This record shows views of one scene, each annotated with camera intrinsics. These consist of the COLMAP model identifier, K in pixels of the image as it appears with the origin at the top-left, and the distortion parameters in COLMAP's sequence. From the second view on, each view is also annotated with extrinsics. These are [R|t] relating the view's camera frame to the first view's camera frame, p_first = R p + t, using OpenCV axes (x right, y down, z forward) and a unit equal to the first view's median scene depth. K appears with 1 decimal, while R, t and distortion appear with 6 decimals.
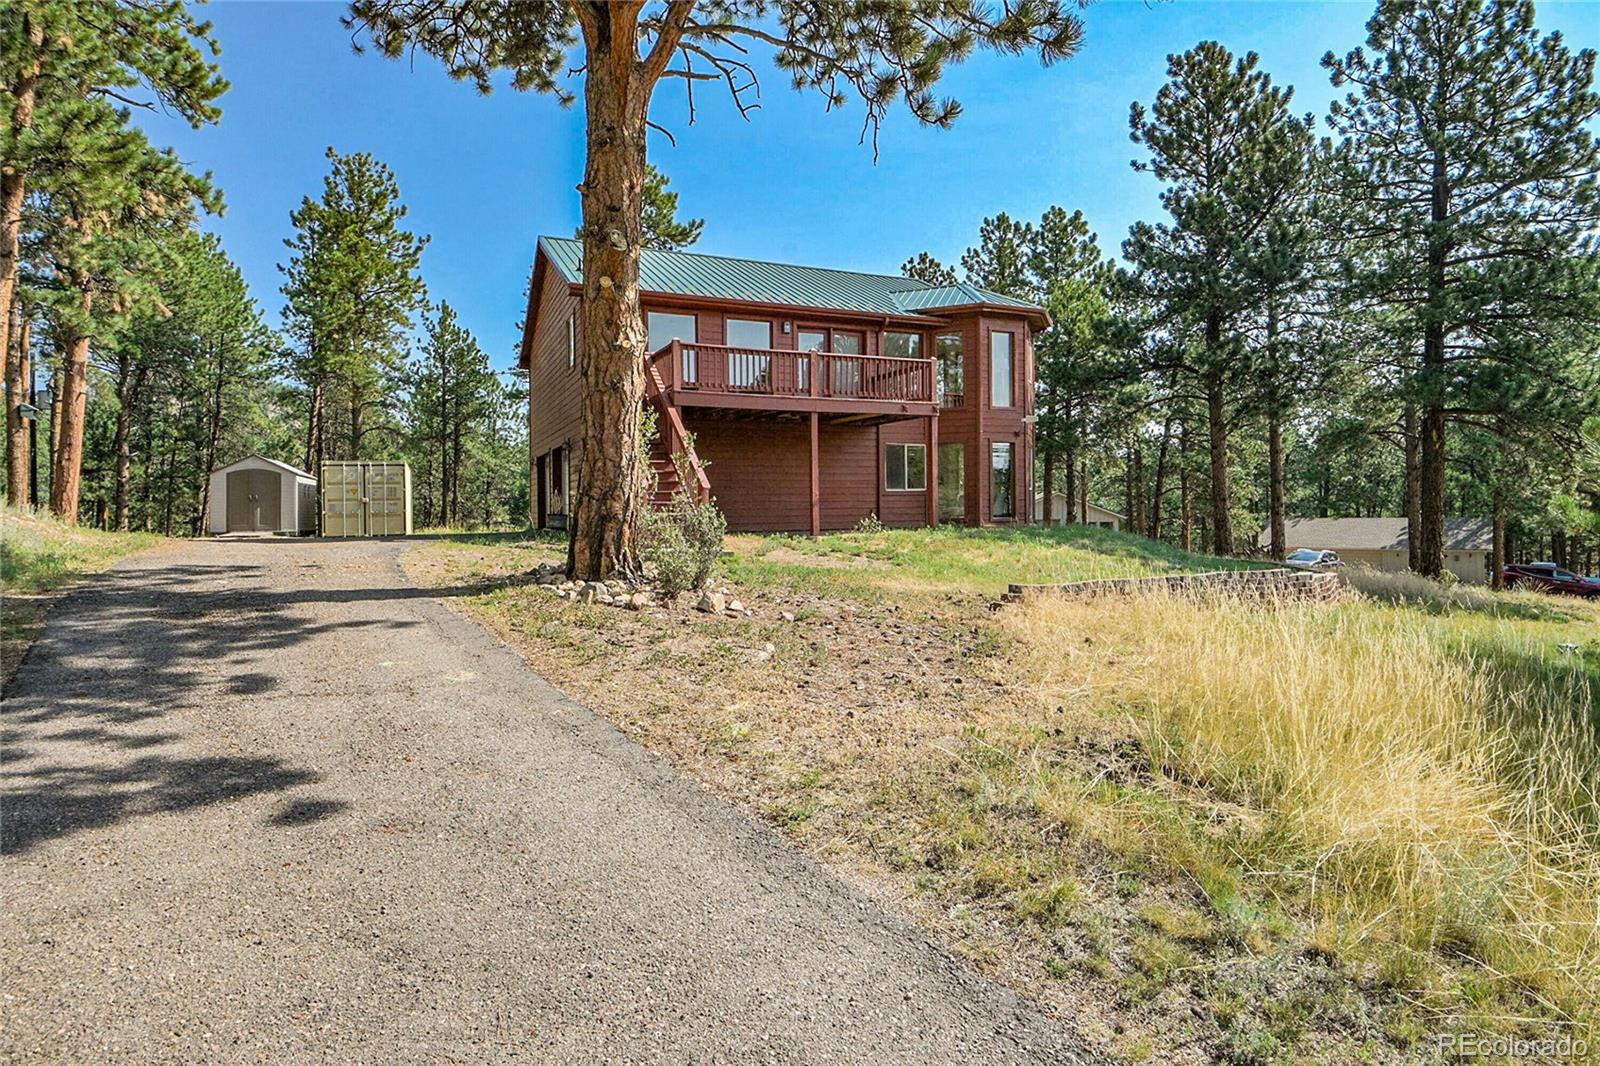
lens RADIAL K [[858.4, 0, 798.8], [0, 858.4, 529.0], [0, 0, 1]] dist [0.000022, -0.000227]
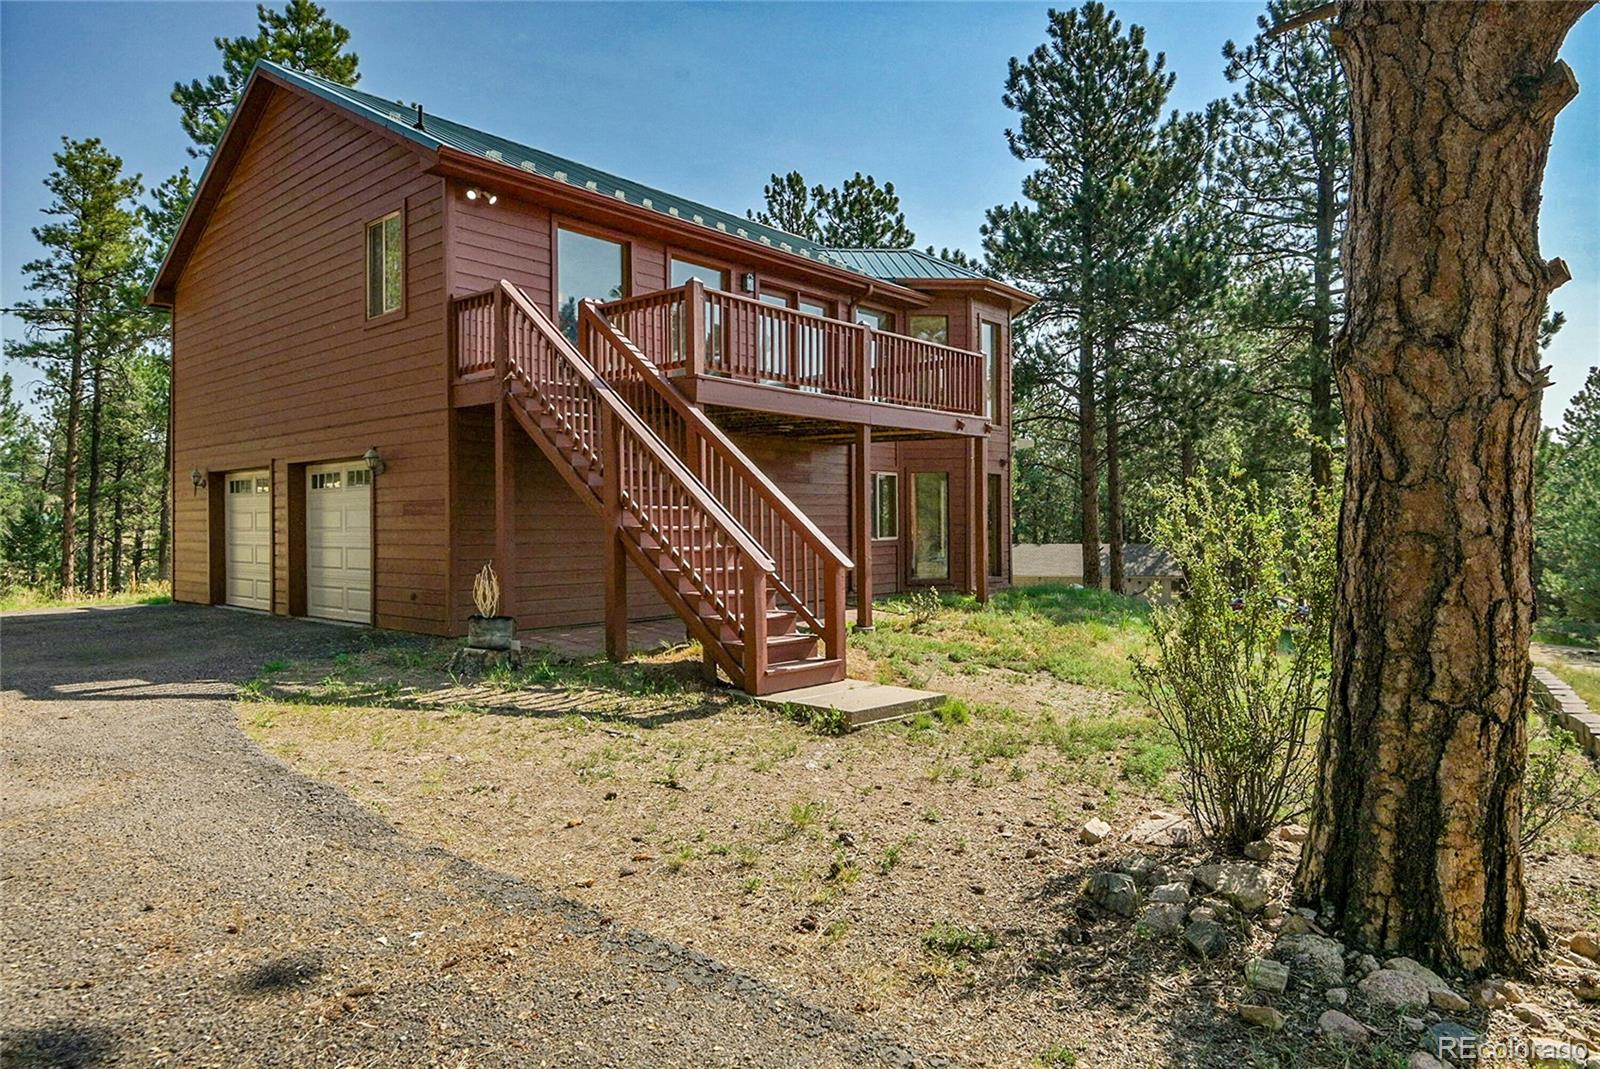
lens RADIAL K [[977.1, 0, 799.7], [0, 977.1, 534.3], [0, 0, 1]] dist [0.028431, 0.000303]
pose [[0.911427, 0.008072, 0.411383, -0.182845], [-0.005577, 0.999958, -0.007265, -0.030211], [-0.411425, 0.004327, 0.911433, 0.220921]]
